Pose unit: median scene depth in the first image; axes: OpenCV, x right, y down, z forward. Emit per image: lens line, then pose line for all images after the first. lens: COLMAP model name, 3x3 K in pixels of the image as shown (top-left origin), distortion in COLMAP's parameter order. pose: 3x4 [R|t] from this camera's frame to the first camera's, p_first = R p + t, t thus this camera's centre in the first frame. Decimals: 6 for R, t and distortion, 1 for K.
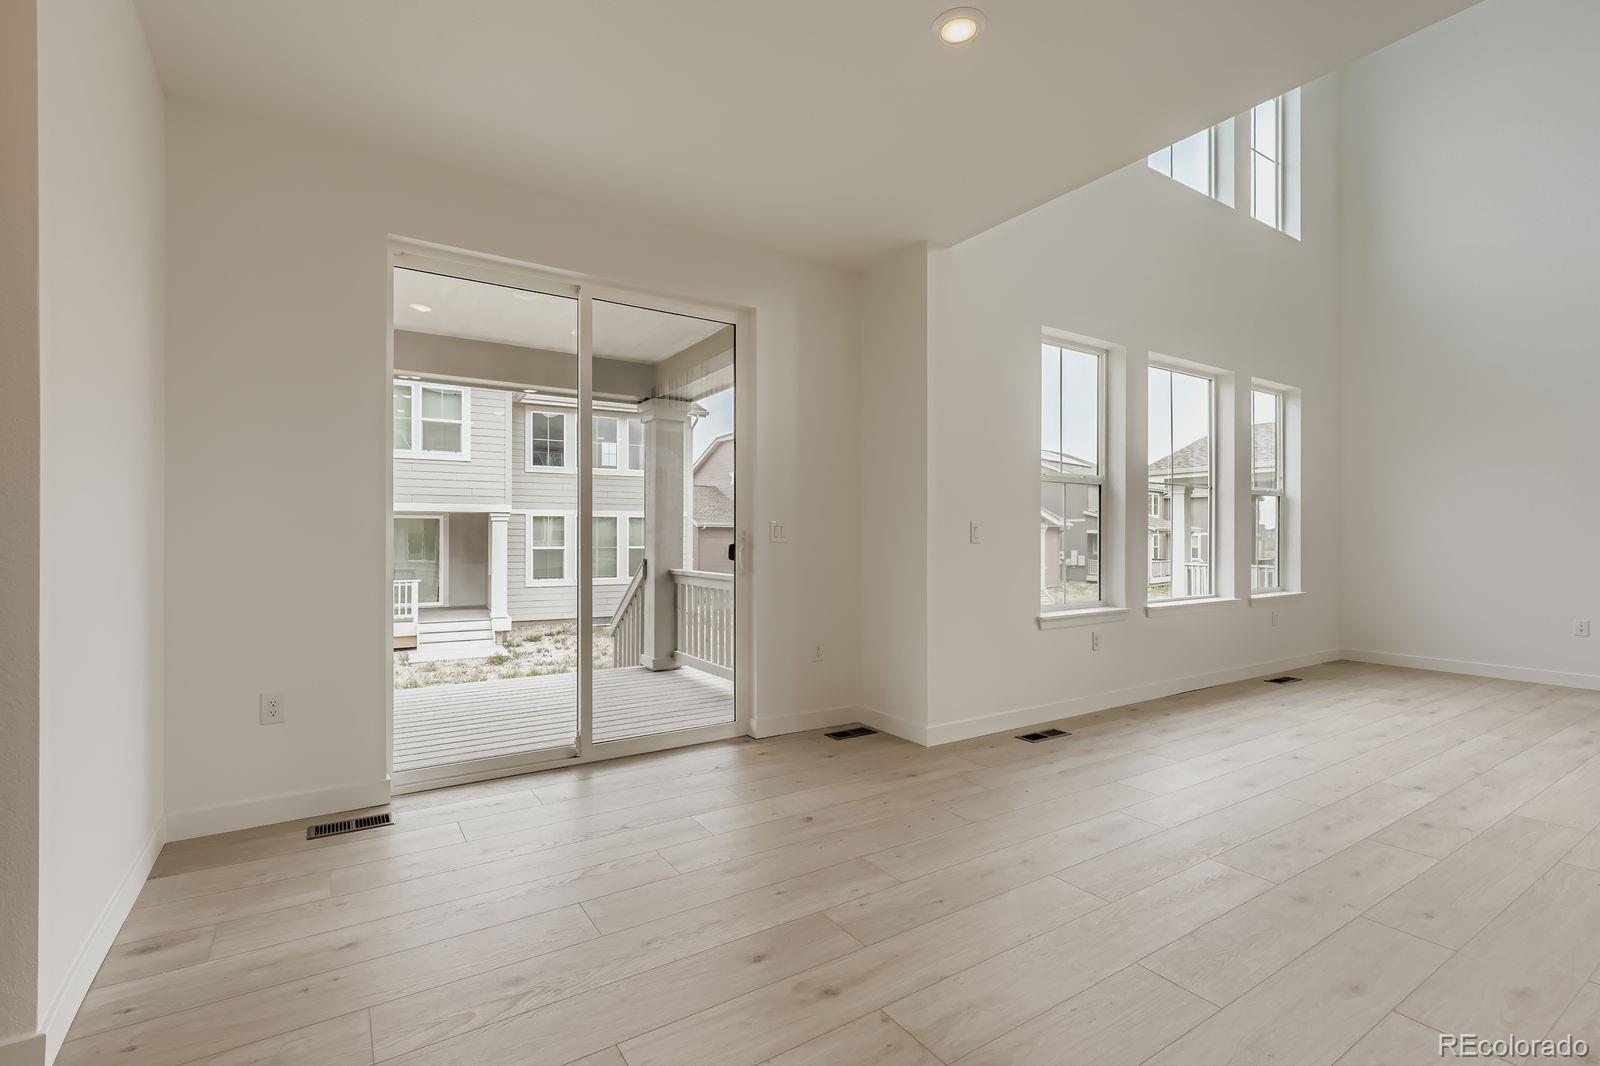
lens RADIAL K [[716.2, 0, 782.9], [0, 716.2, 538.0], [0, 0, 1]] dist [0.004992, -0.000404]
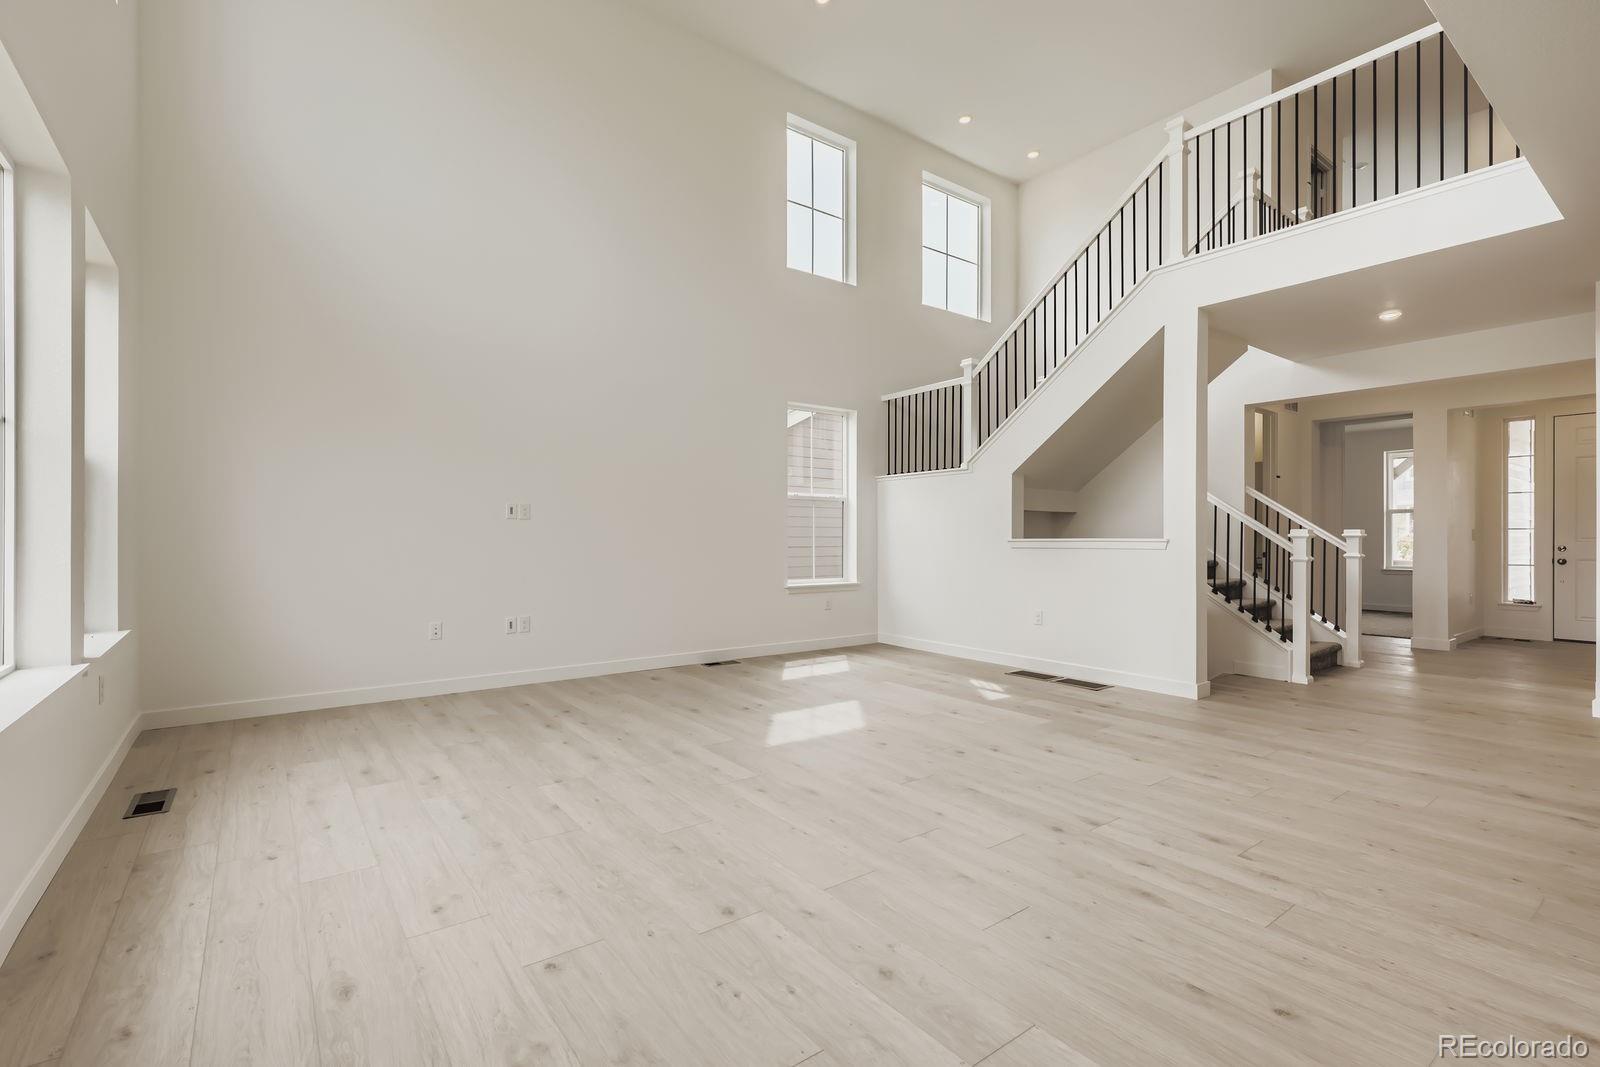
lens RADIAL K [[719.5, 0, 797.4], [0, 719.5, 545.1], [0, 0, 1]] dist [-0.010404, 0.000121]
pose [[-0.077765, -0.006607, 0.996950, 0.046860], [-0.001259, 0.999978, 0.006528, 0.001715], [-0.996971, -0.000747, -0.077771, 0.202843]]
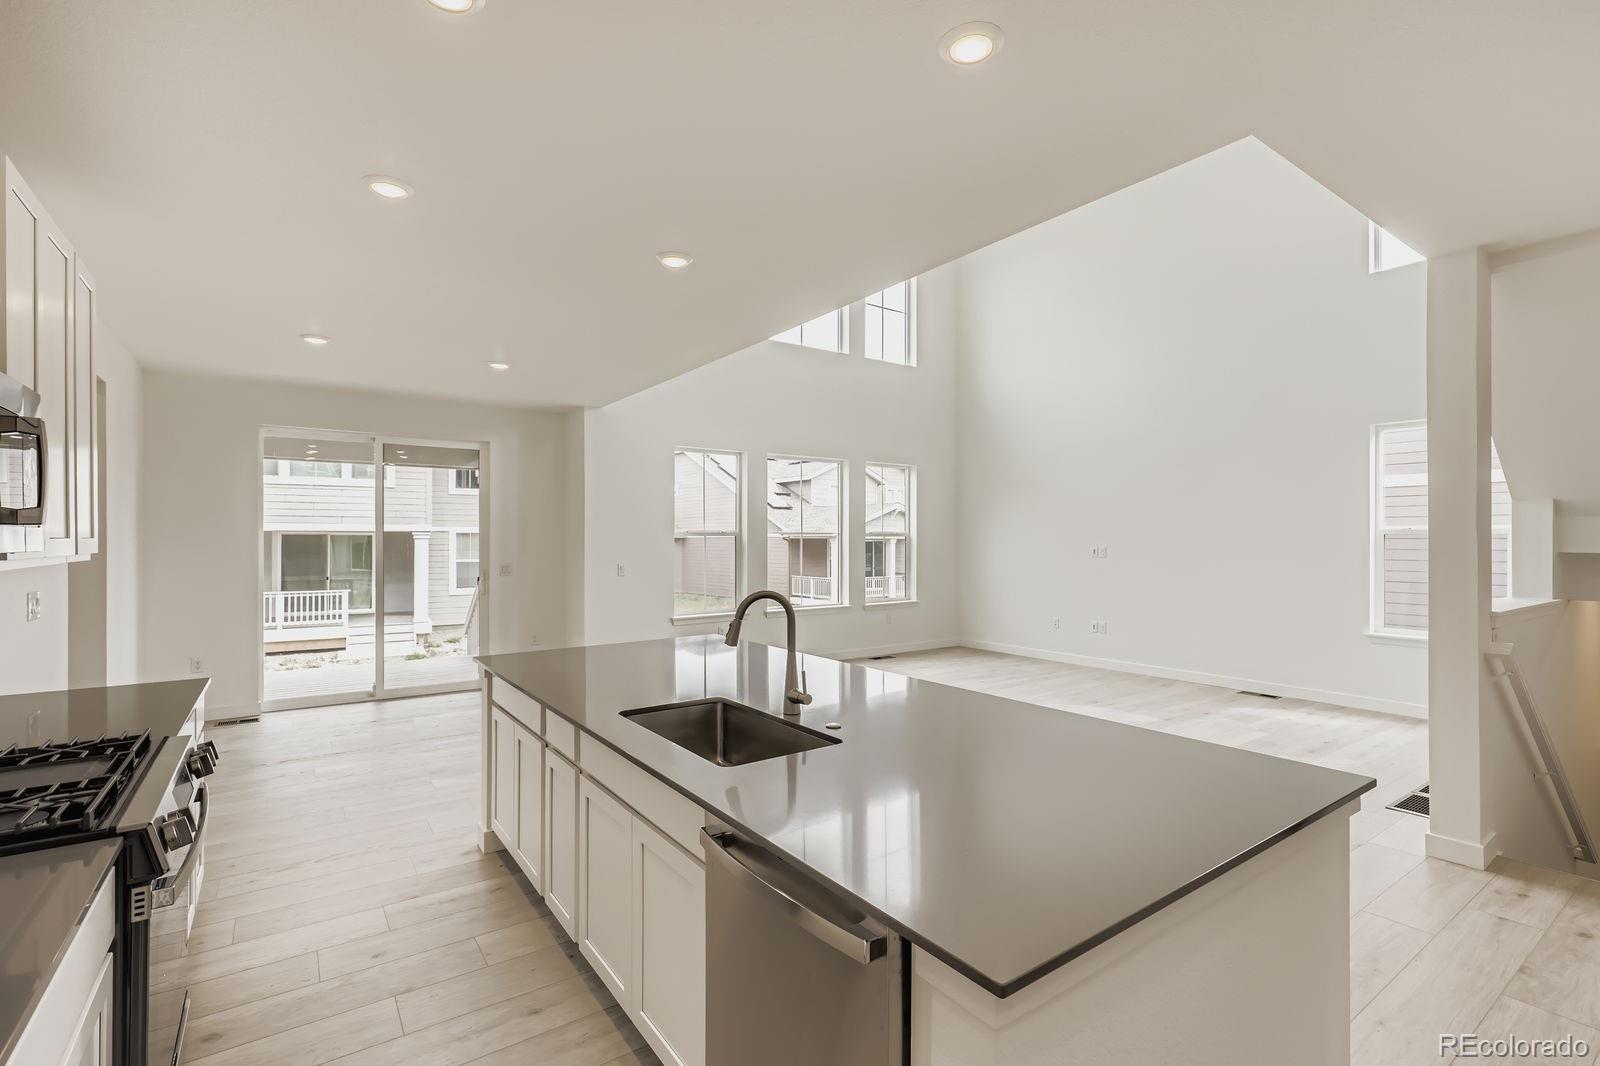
lens RADIAL K [[719.5, 0, 797.4], [0, 719.5, 544.6], [0, 0, 1]] dist [-0.010404, 0.000121]
pose [[0.998449, -0.001406, 0.055654, 0.153788], [0.001124, 0.999986, 0.005099, -0.019868], [-0.055661, -0.005029, 0.998437, -0.195705]]
